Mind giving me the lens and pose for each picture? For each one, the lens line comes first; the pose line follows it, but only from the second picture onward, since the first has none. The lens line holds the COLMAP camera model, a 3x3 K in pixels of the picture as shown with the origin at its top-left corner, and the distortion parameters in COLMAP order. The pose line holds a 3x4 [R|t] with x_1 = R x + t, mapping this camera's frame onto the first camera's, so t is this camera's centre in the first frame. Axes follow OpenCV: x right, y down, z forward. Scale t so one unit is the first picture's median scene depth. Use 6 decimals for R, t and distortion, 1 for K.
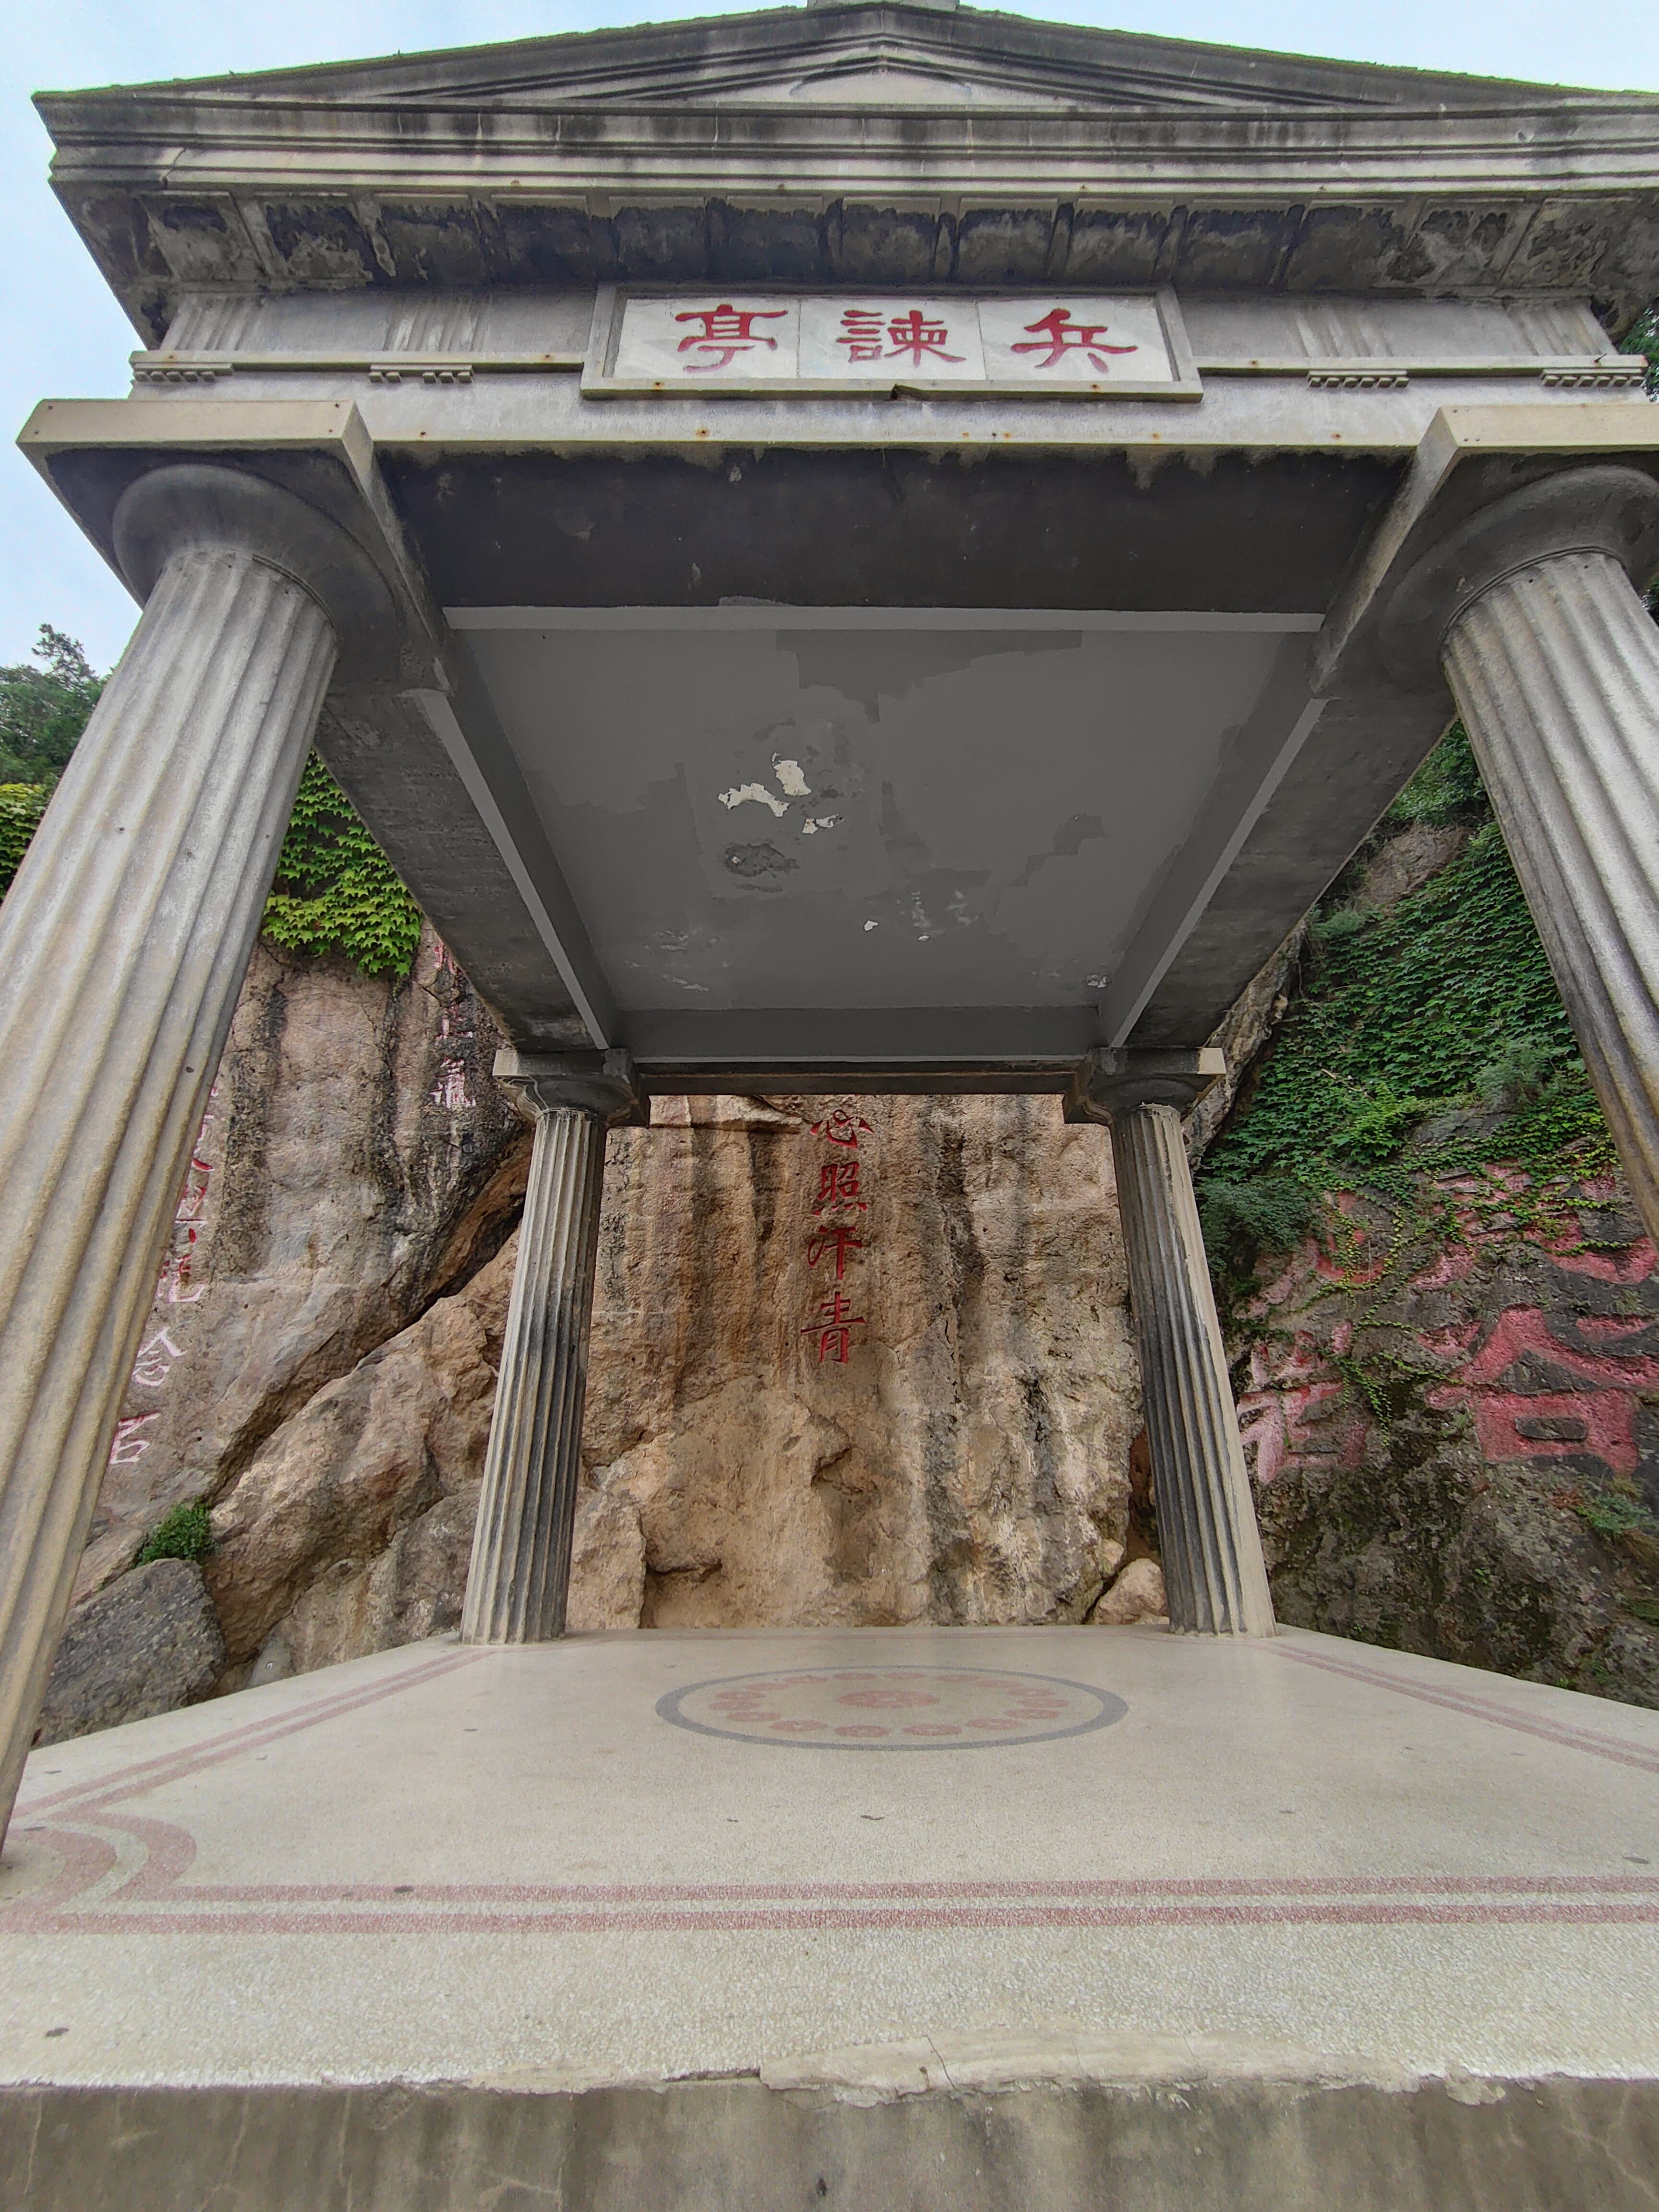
lens RADIAL K [[926.5, 0, 838.8], [0, 926.5, 1091.8], [0, 0, 1]] dist [-0.012700, 0.007095]
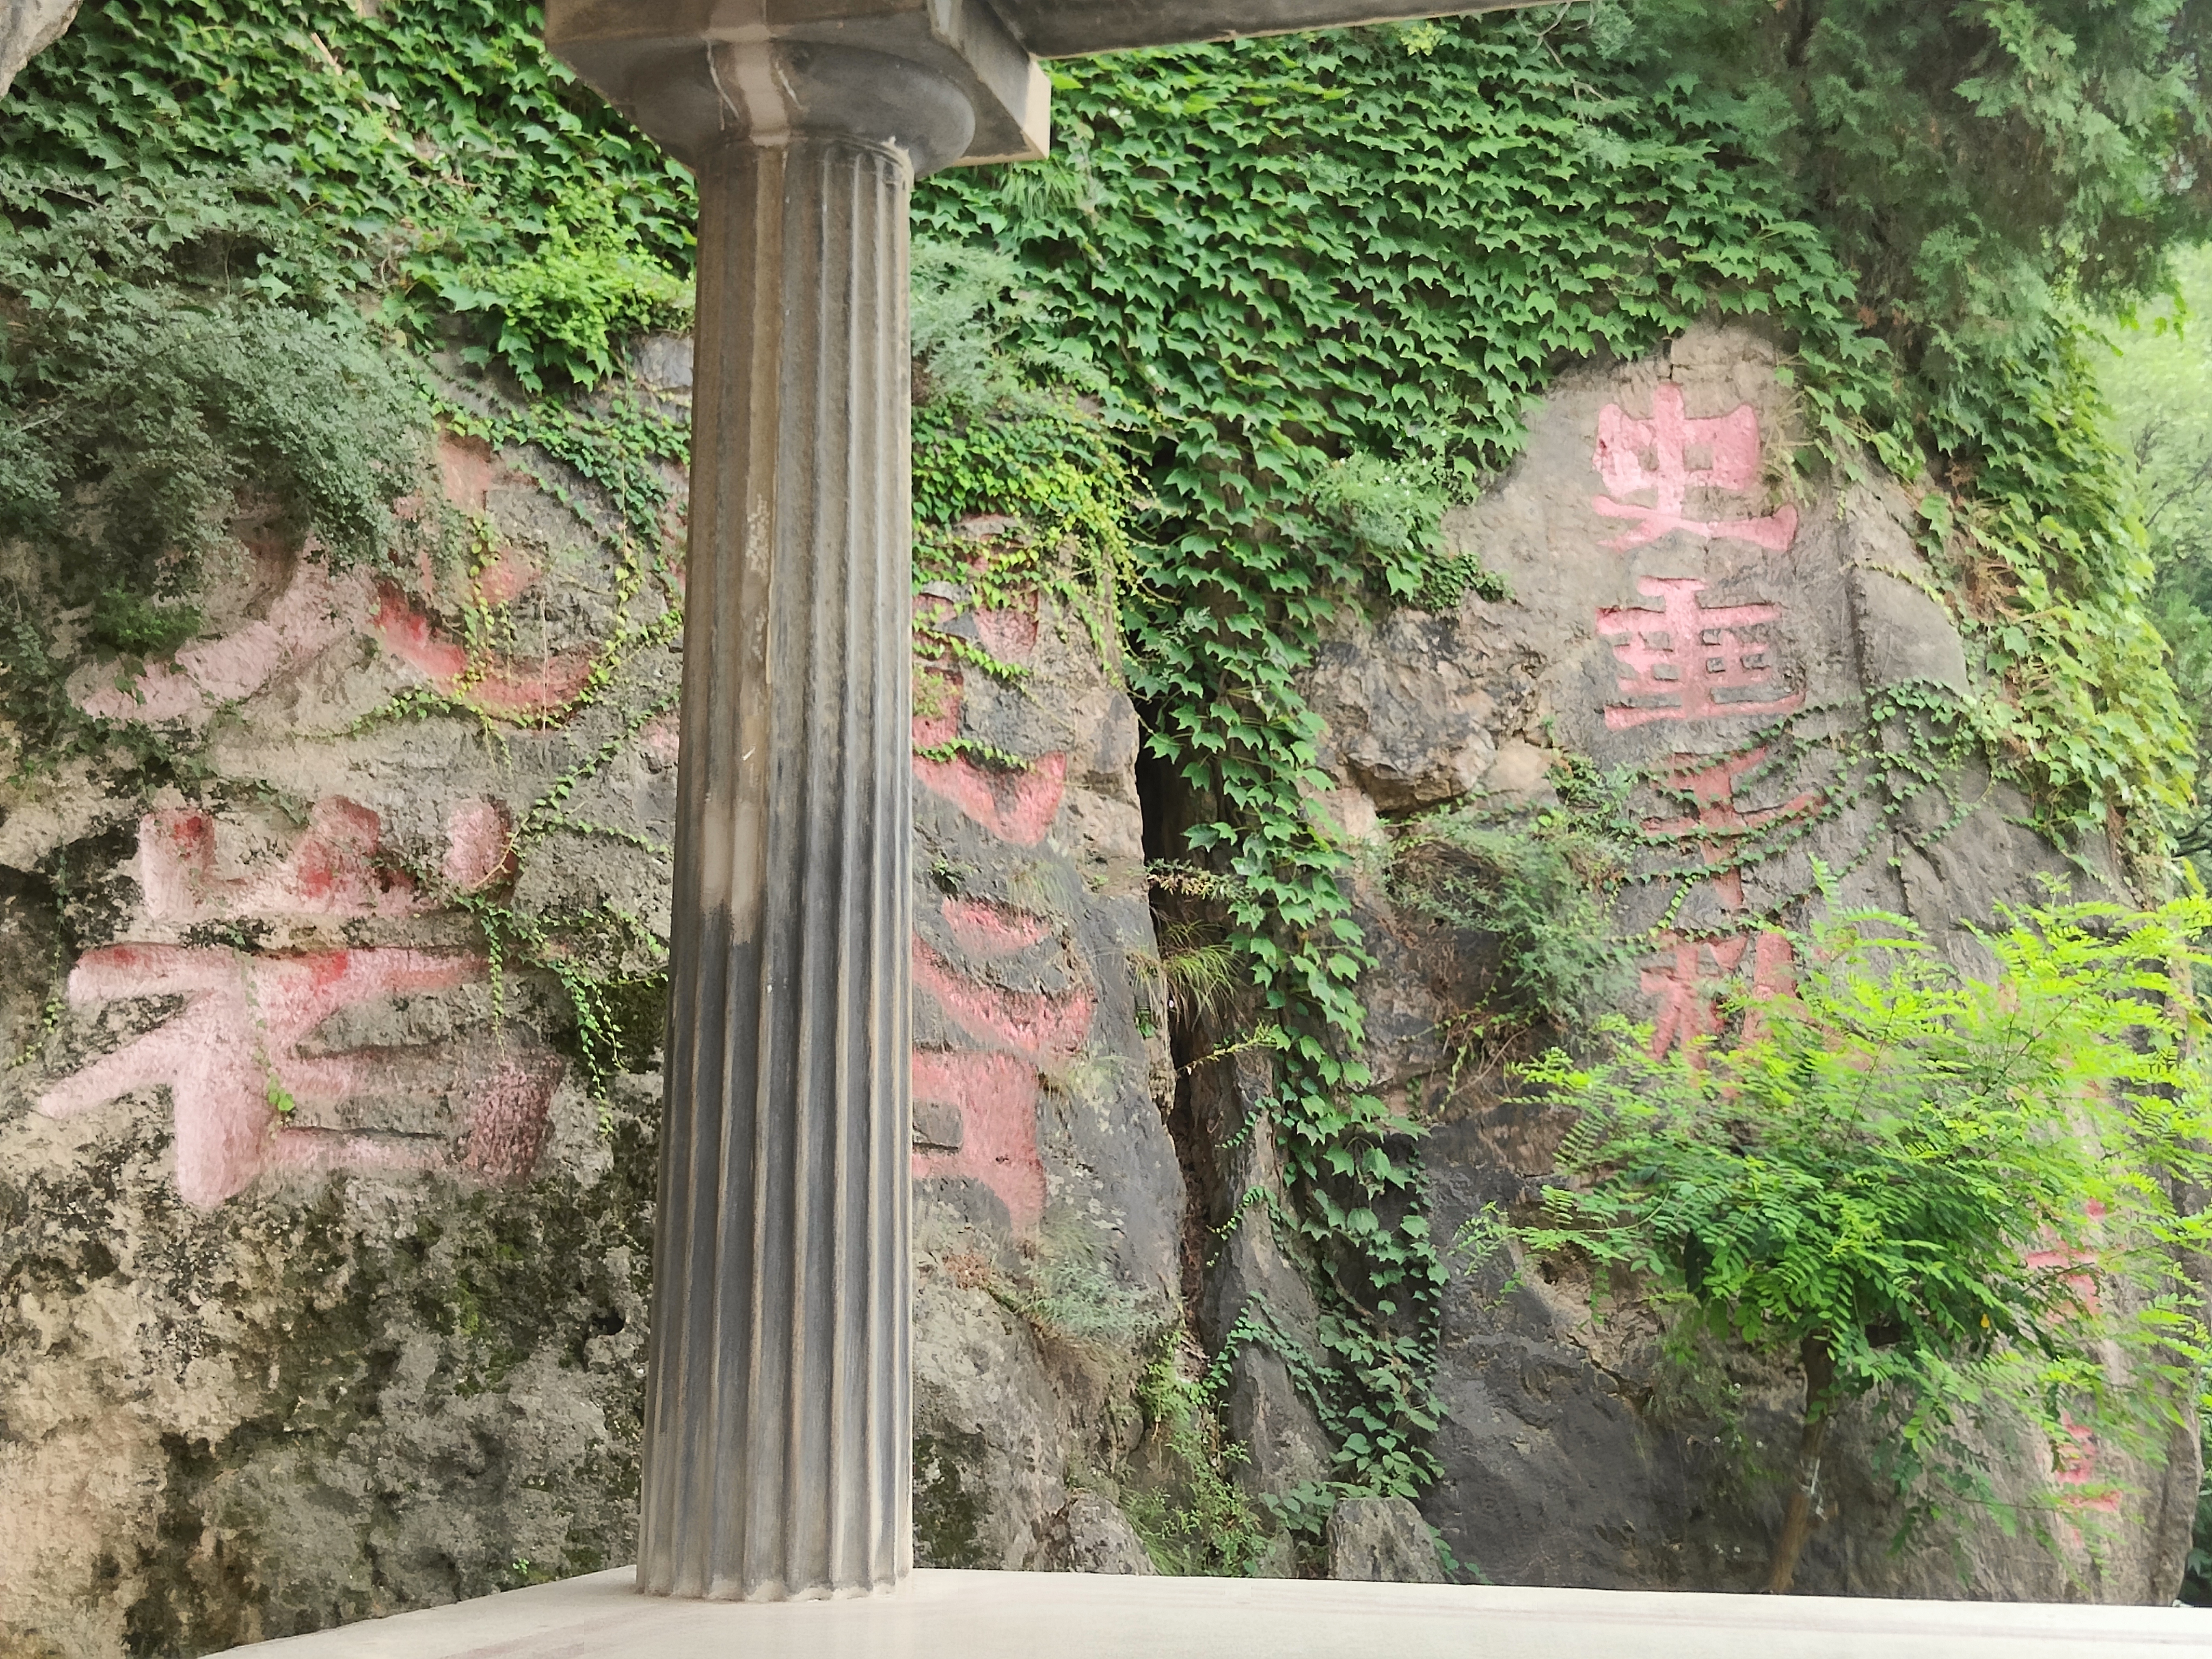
lens RADIAL K [[3043.8, 0, 1111.3], [0, 3043.8, 842.5], [0, 0, 1]] dist [0.071939, 0.000000]
pose [[0.271372, 0.141071, 0.952080, -0.620861], [-0.411322, 0.911316, -0.017792, 0.220794], [-0.870156, -0.386784, 0.305331, 0.498719]]
